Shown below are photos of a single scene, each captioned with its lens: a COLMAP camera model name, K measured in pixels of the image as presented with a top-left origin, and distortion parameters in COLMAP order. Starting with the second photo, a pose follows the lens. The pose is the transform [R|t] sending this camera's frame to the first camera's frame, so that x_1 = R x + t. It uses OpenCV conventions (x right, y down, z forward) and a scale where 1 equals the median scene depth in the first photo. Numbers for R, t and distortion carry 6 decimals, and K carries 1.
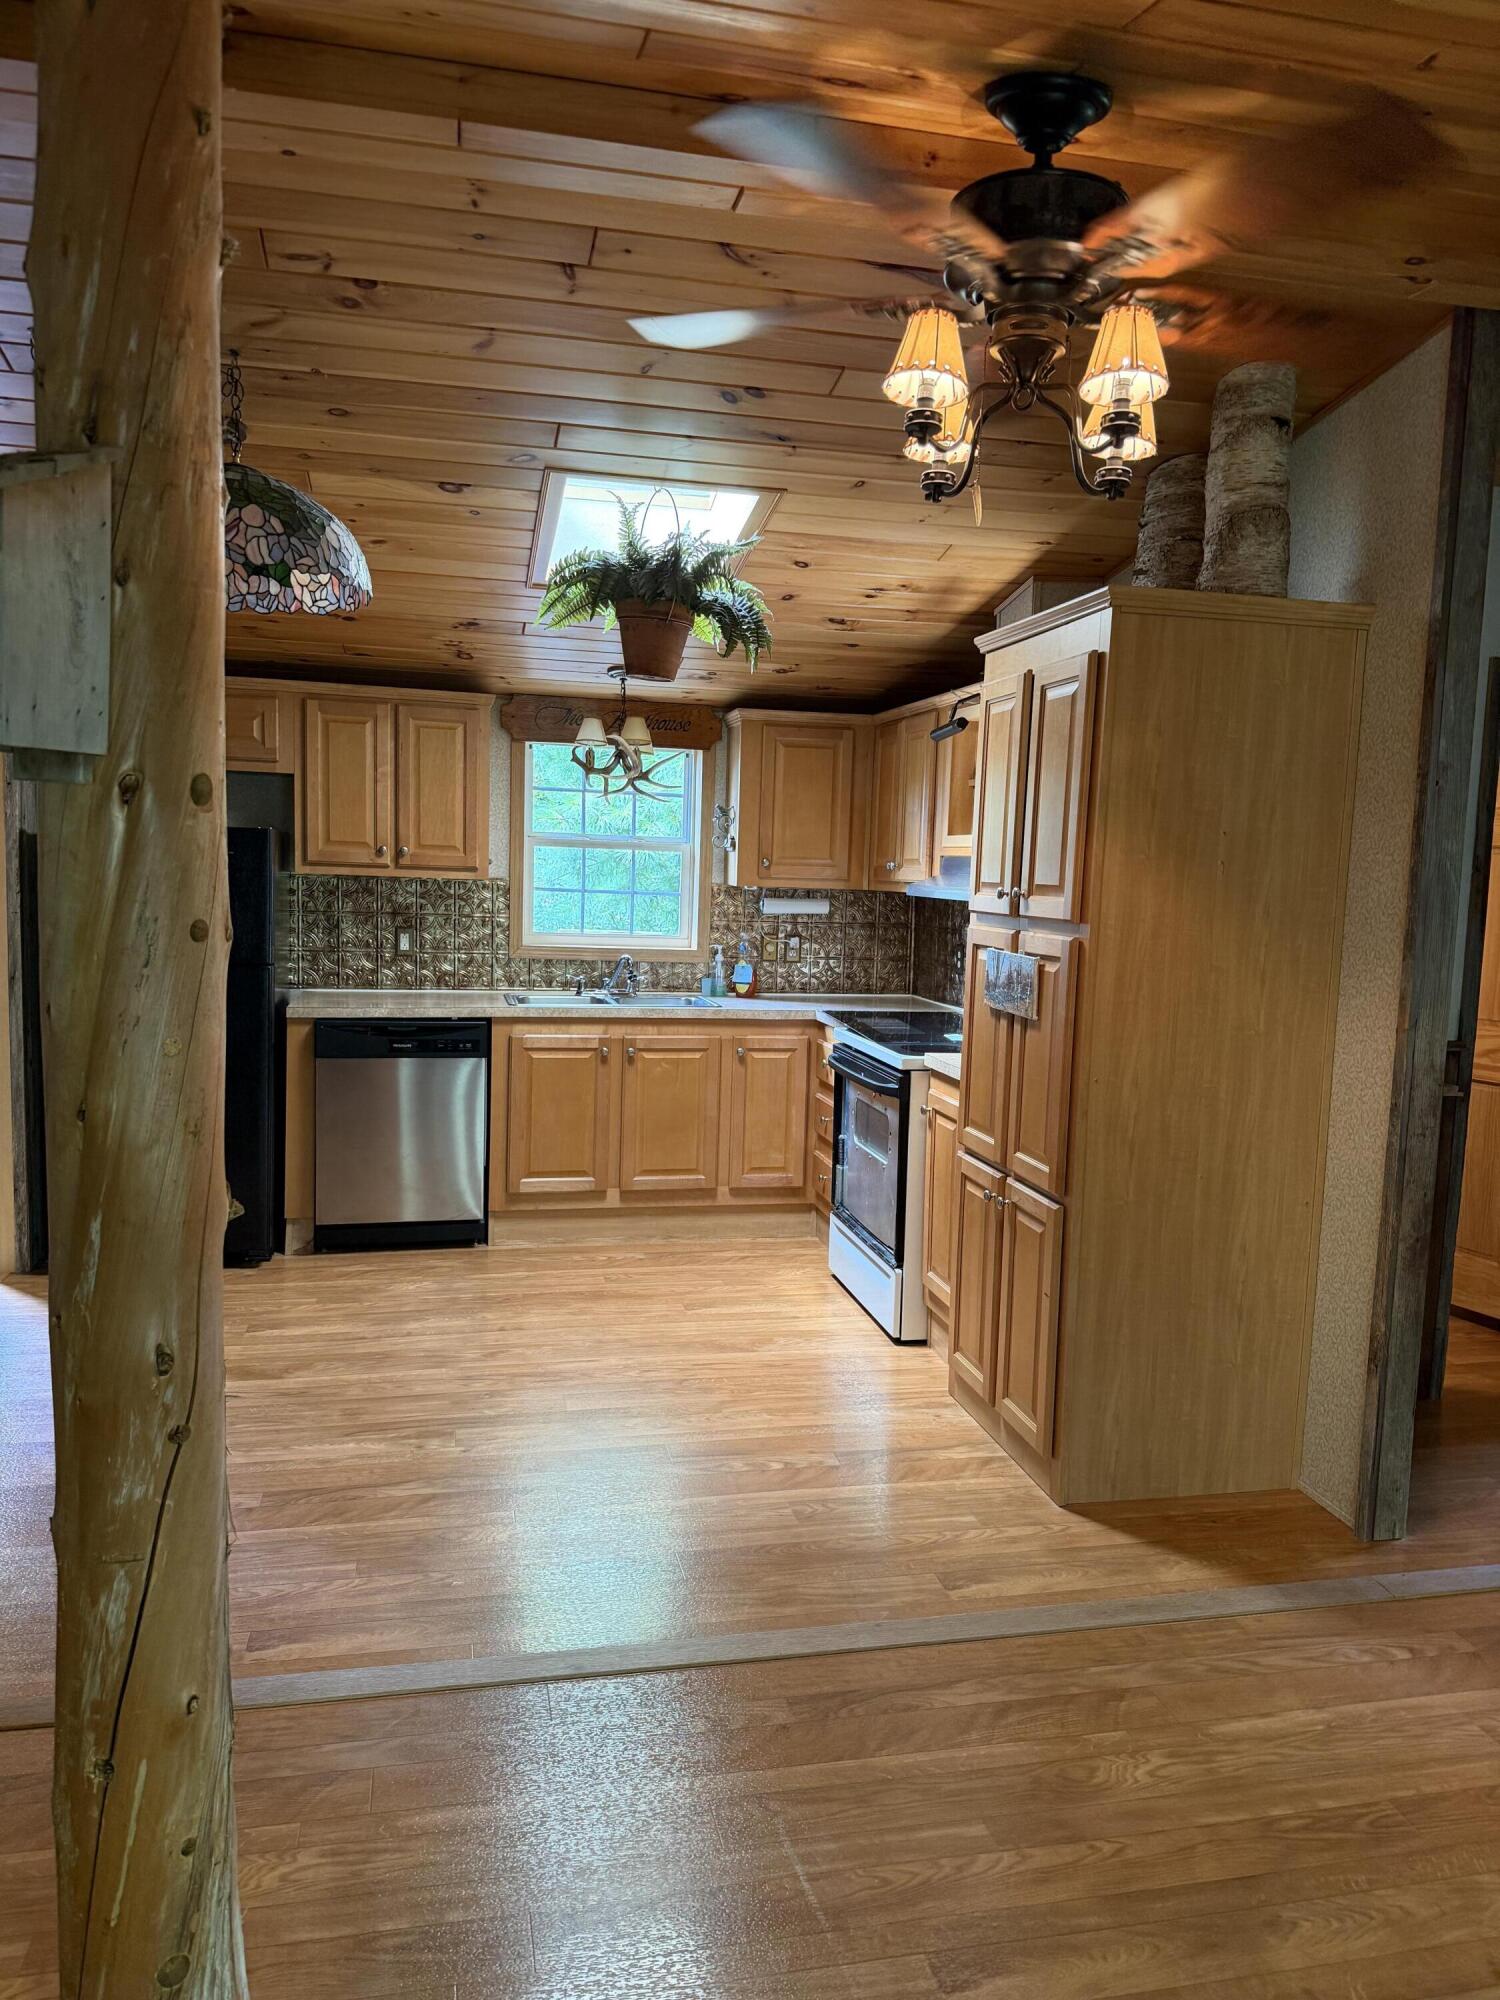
lens RADIAL K [[1390.5, 0, 754.5], [0, 1390.5, 1005.8], [0, 0, 1]] dist [0.150552, -0.277937]
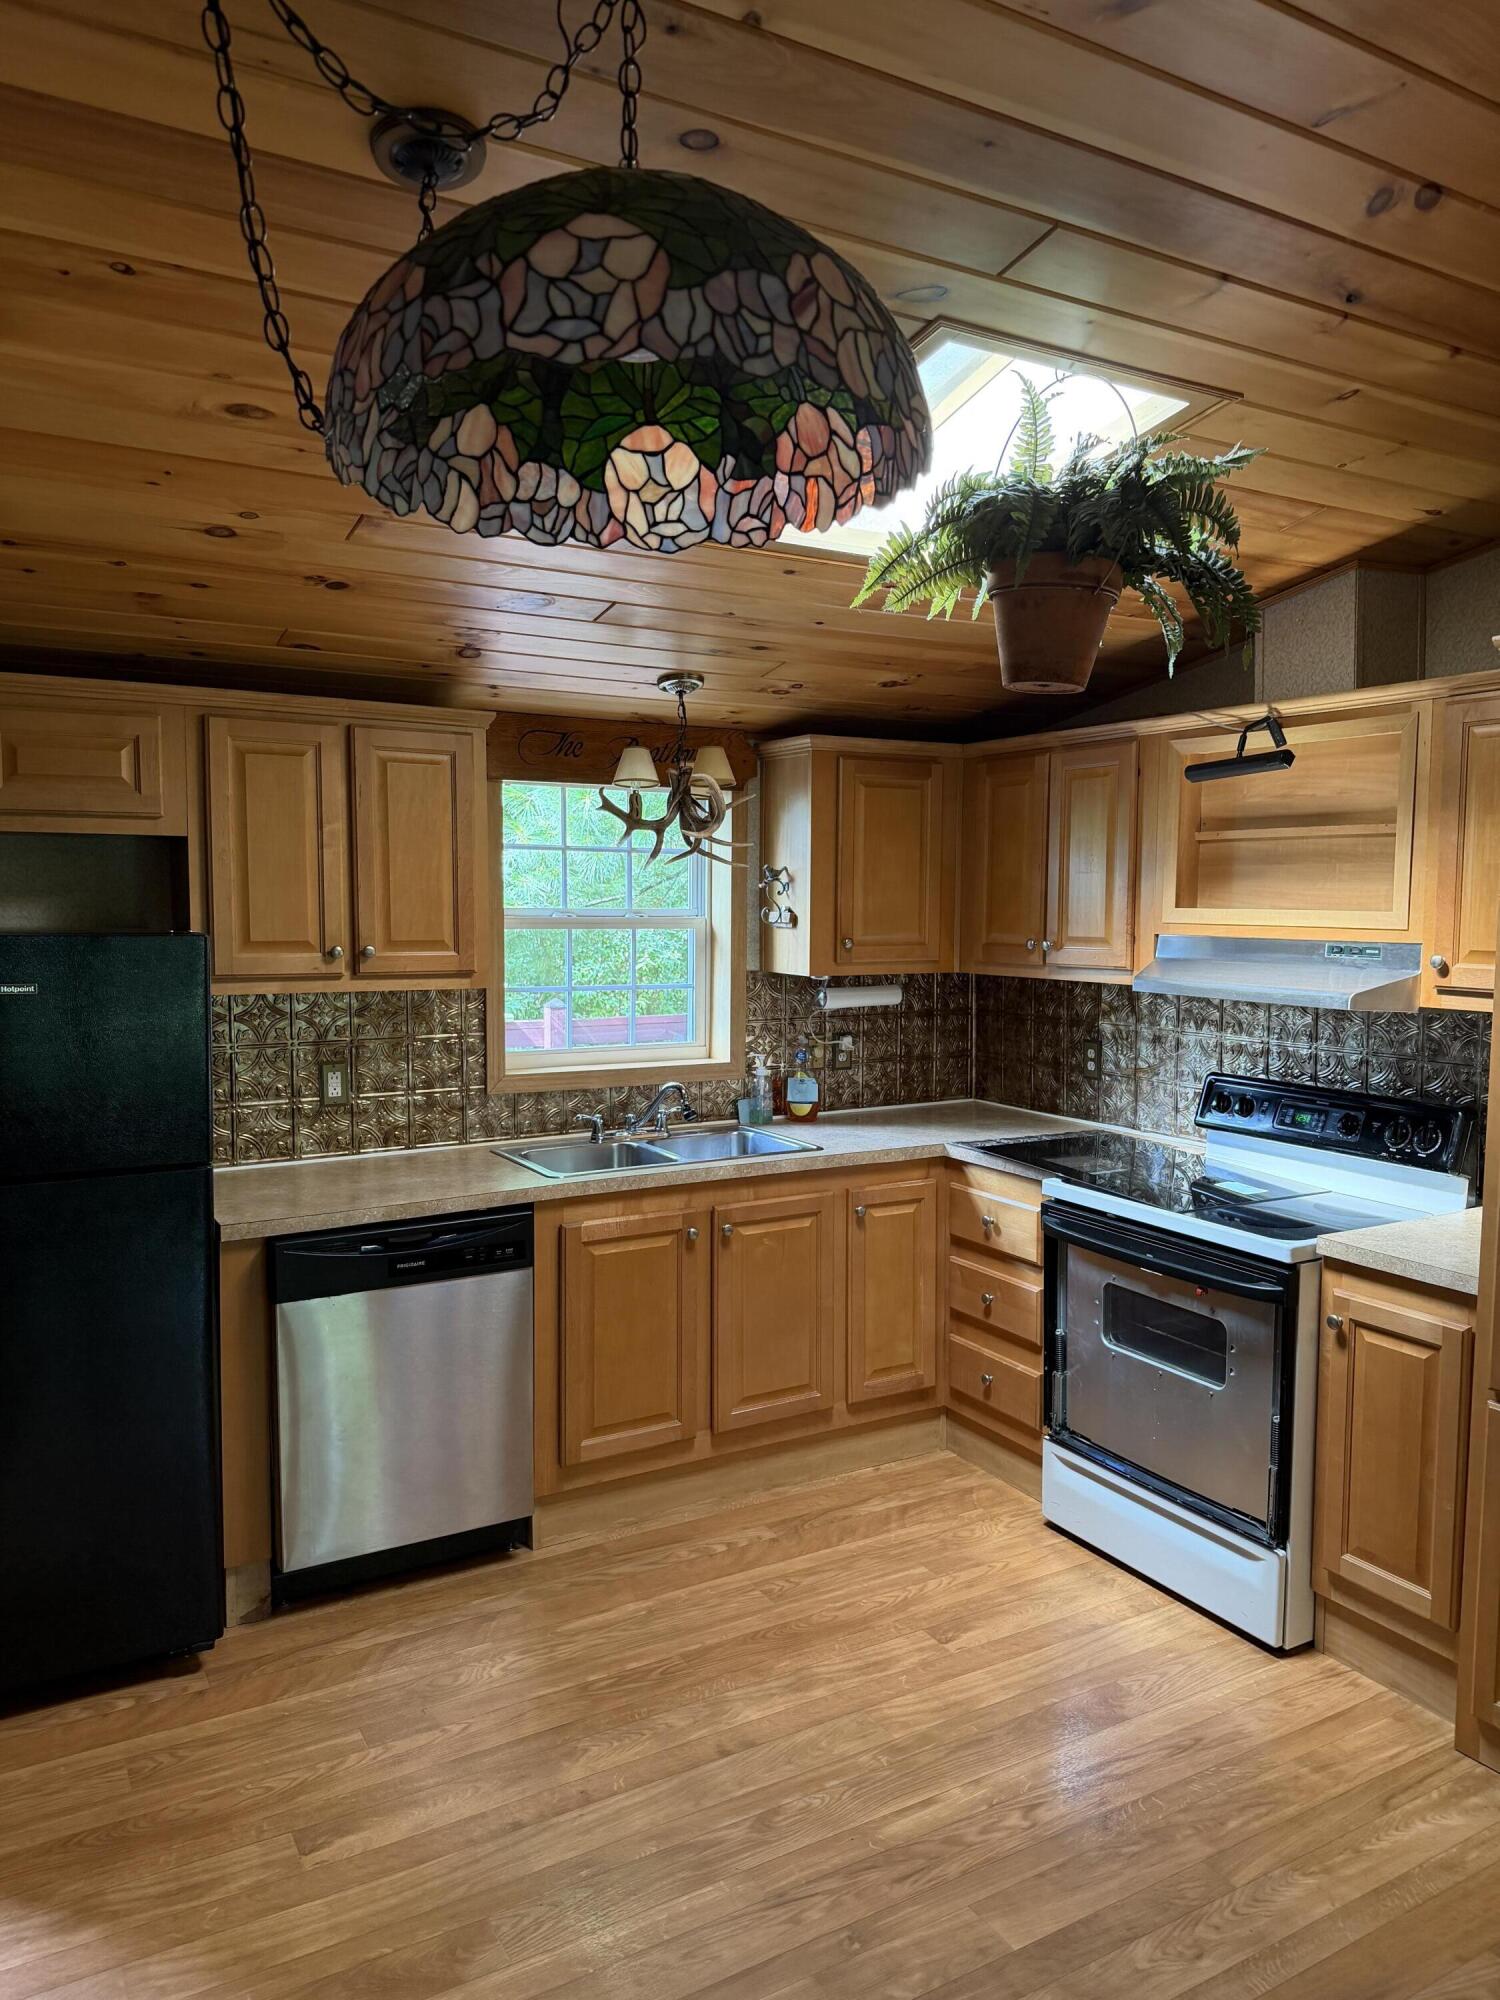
lens RADIAL K [[1390.5, 0, 754.5], [0, 1390.5, 1005.8], [0, 0, 1]] dist [0.150552, -0.277937]
pose [[0.953088, -0.050339, 0.298478, -0.275249], [0.054958, 0.998463, -0.007095, -0.071580], [-0.297663, 0.023165, 0.954390, 0.333483]]
